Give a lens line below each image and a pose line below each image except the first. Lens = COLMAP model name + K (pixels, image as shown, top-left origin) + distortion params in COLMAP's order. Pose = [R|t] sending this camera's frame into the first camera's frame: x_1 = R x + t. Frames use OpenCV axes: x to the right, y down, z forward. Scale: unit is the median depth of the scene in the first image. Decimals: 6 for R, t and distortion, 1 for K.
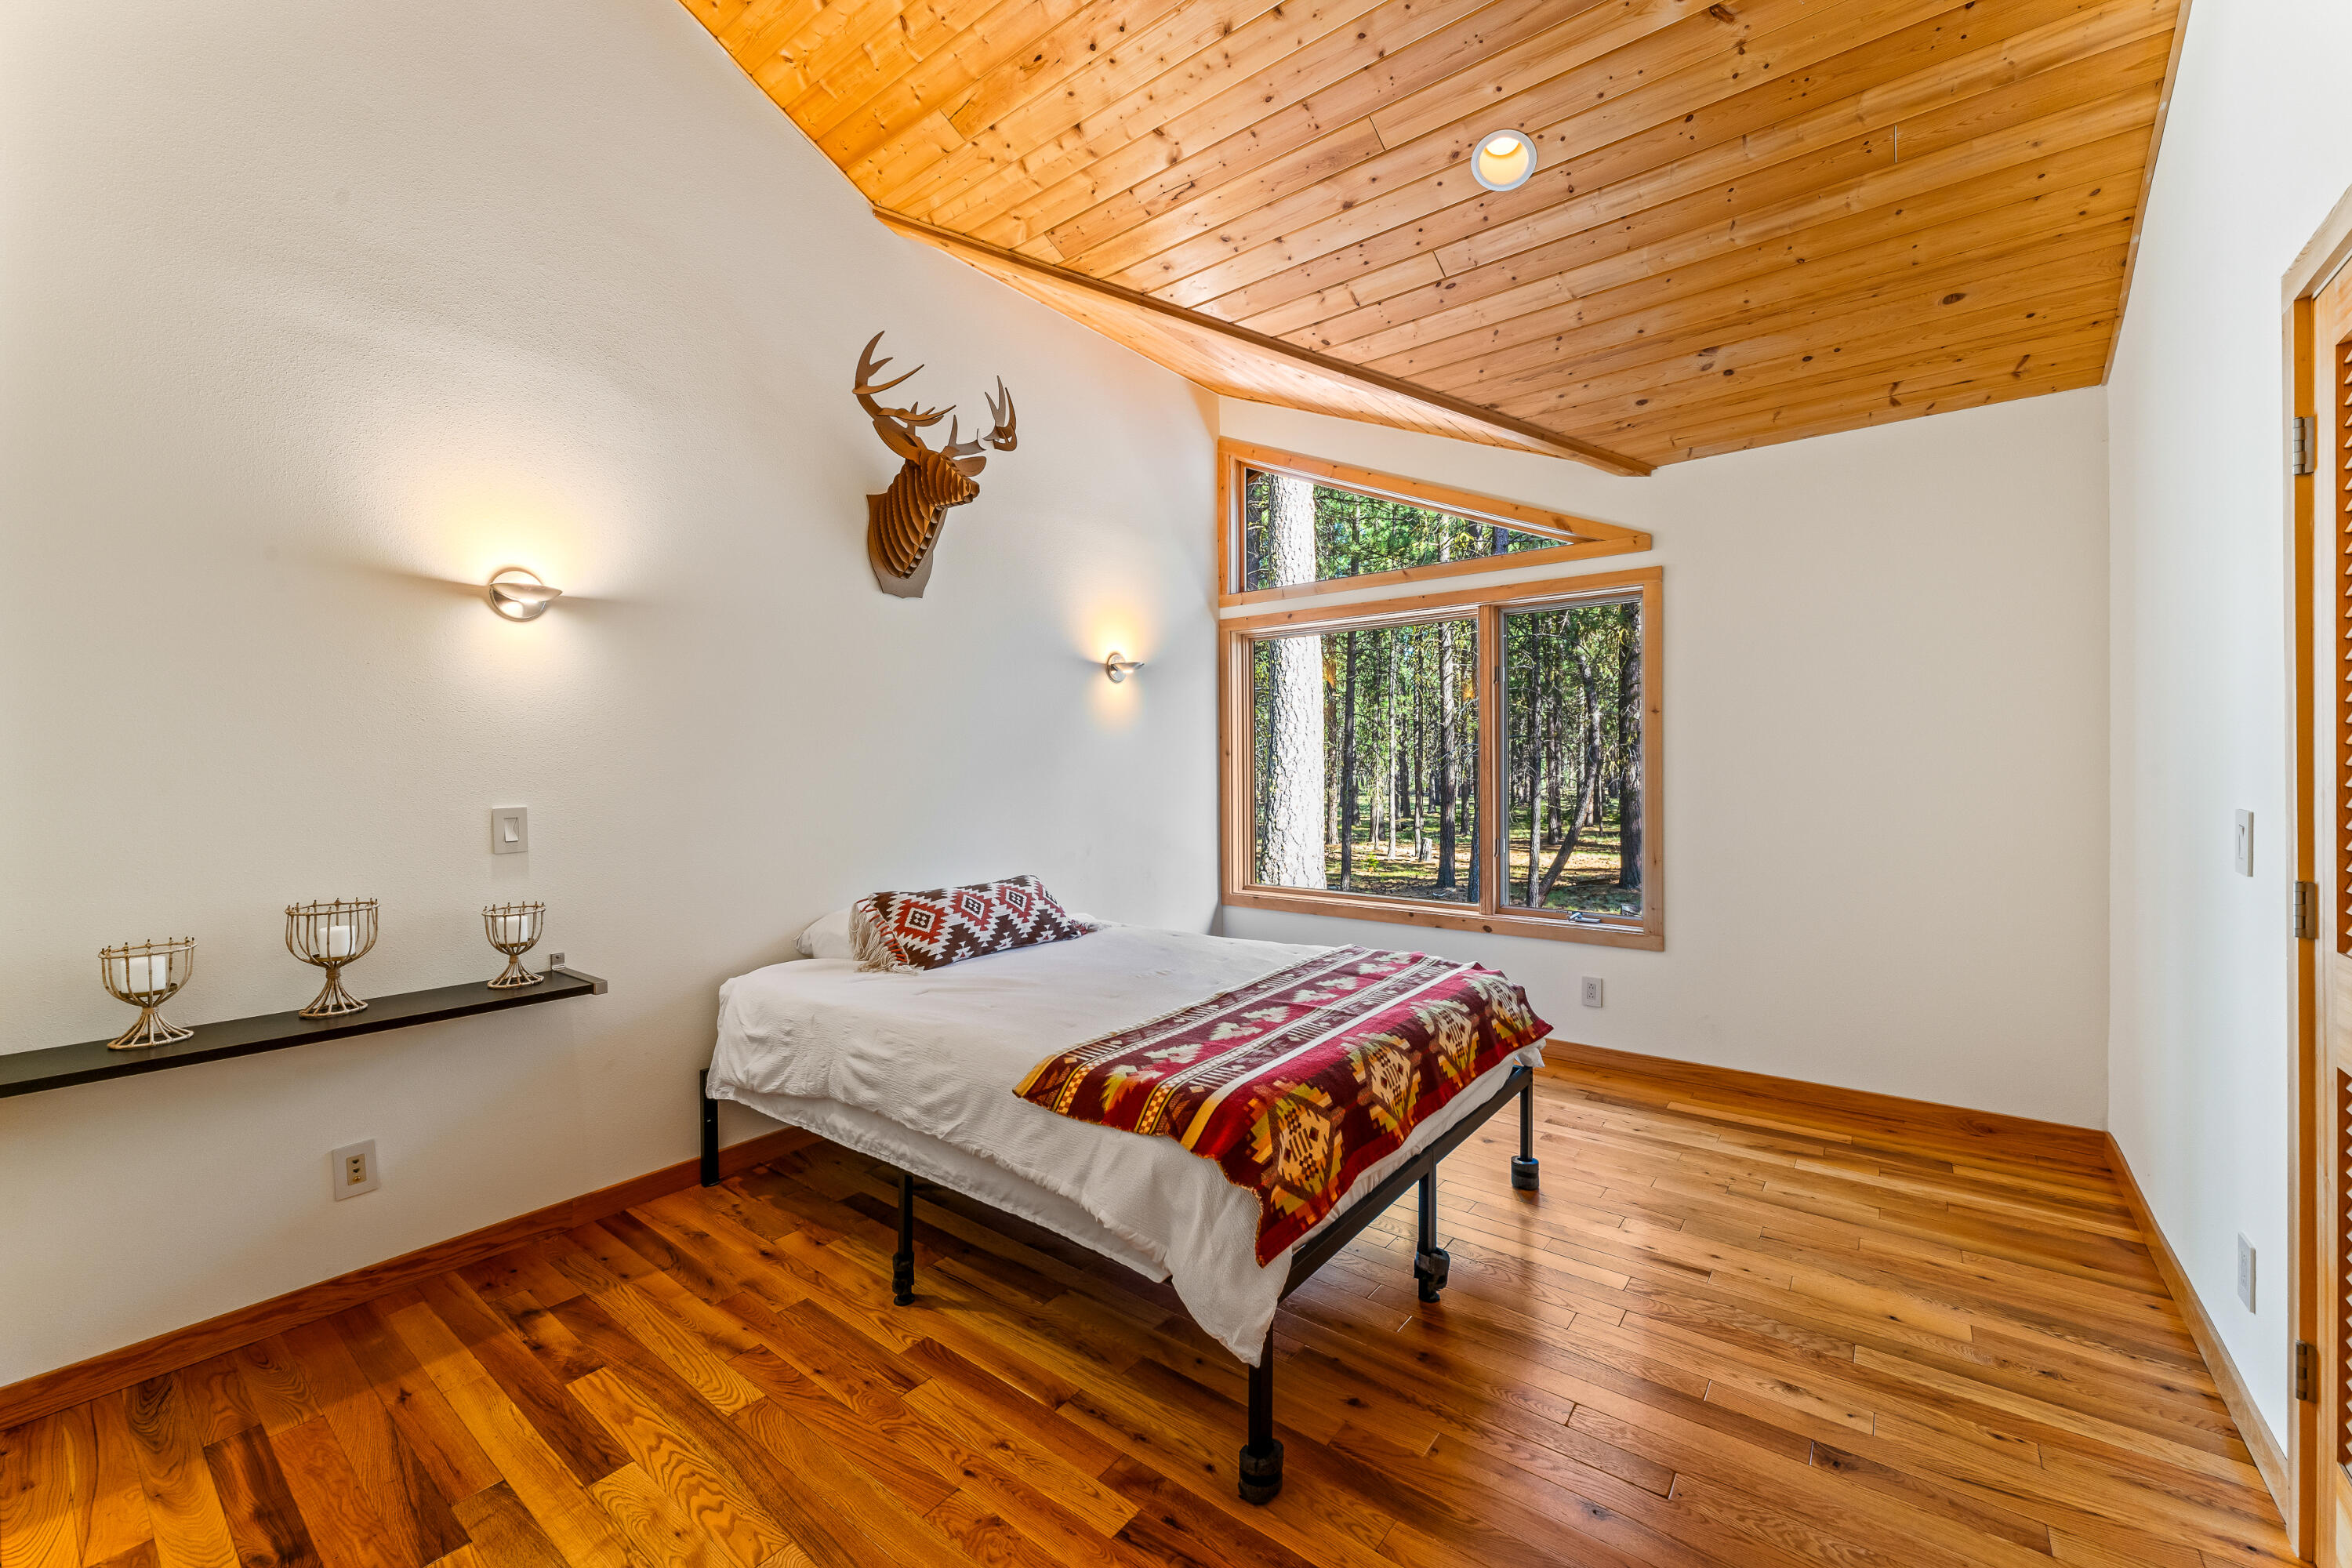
lens RADIAL K [[956.0, 0, 1180.5], [0, 956.0, 771.2], [0, 0, 1]] dist [0.002604, -0.000809]
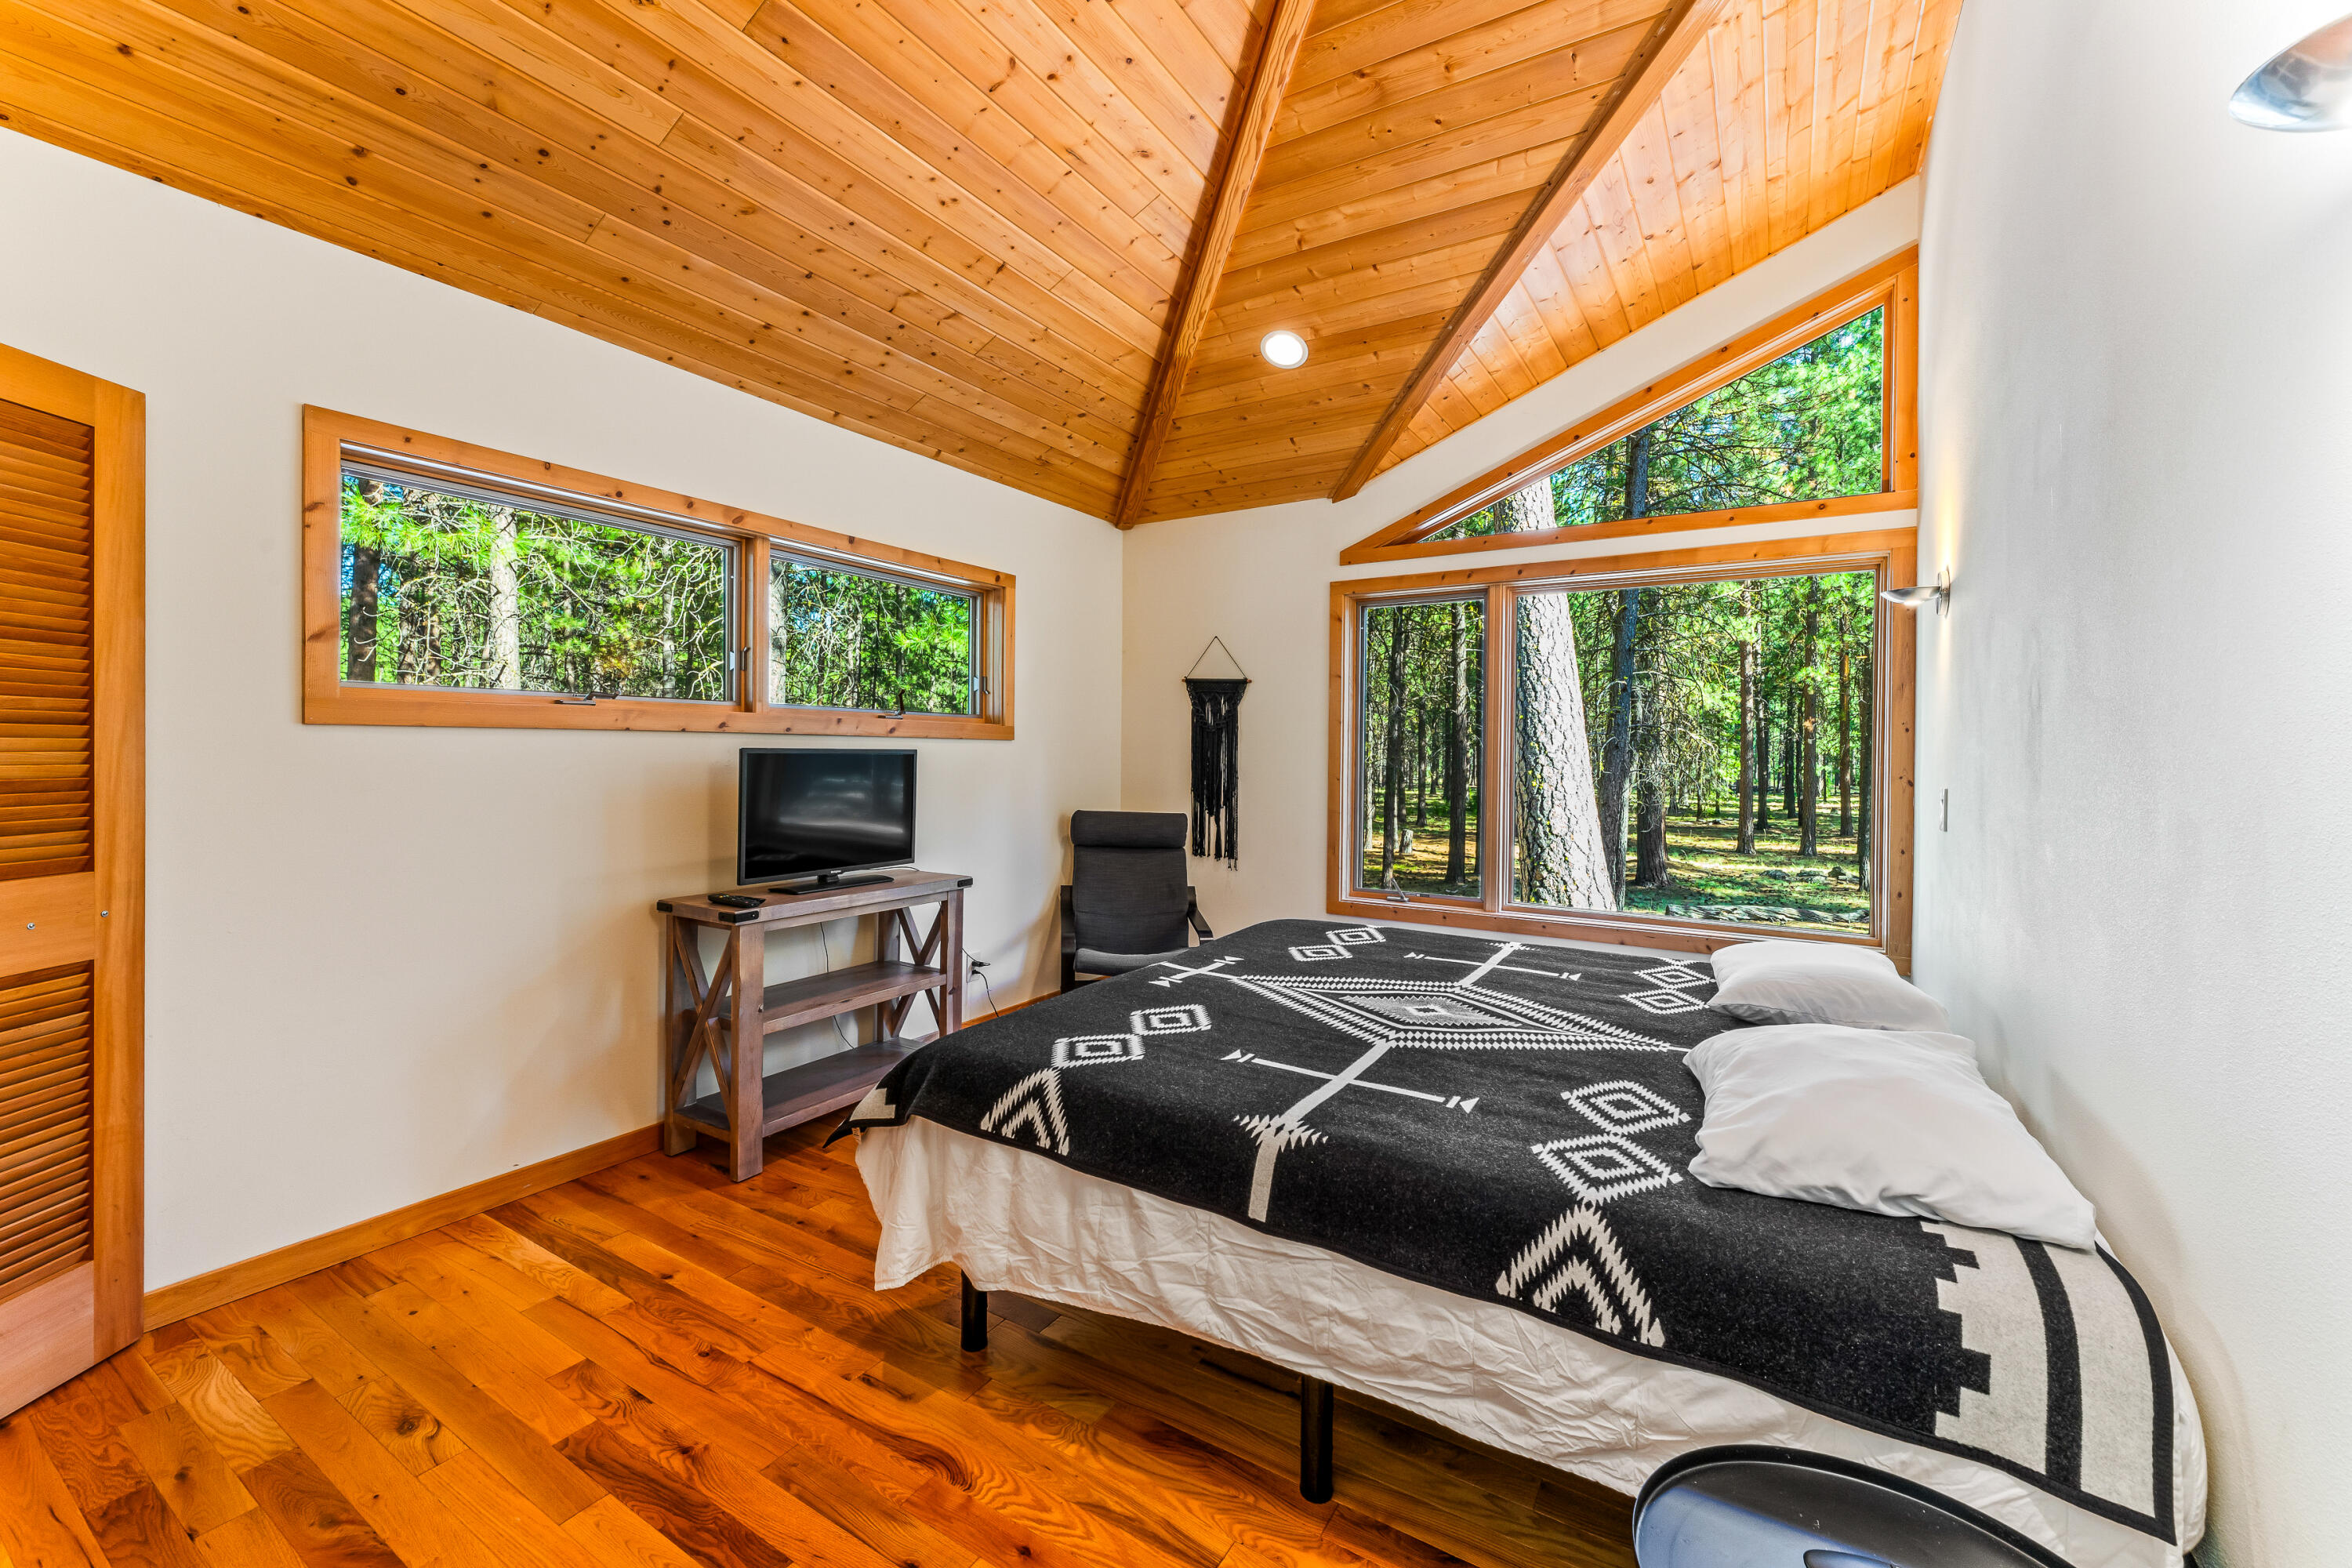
lens RADIAL K [[956.0, 0, 1170.8], [0, 956.0, 763.7], [0, 0, 1]] dist [0.002604, -0.000809]
pose [[0.994266, 0.014152, 0.105994, -0.287860], [-0.014999, 0.999862, 0.007194, 0.000792], [-0.105877, -0.008743, 0.994341, 0.236076]]
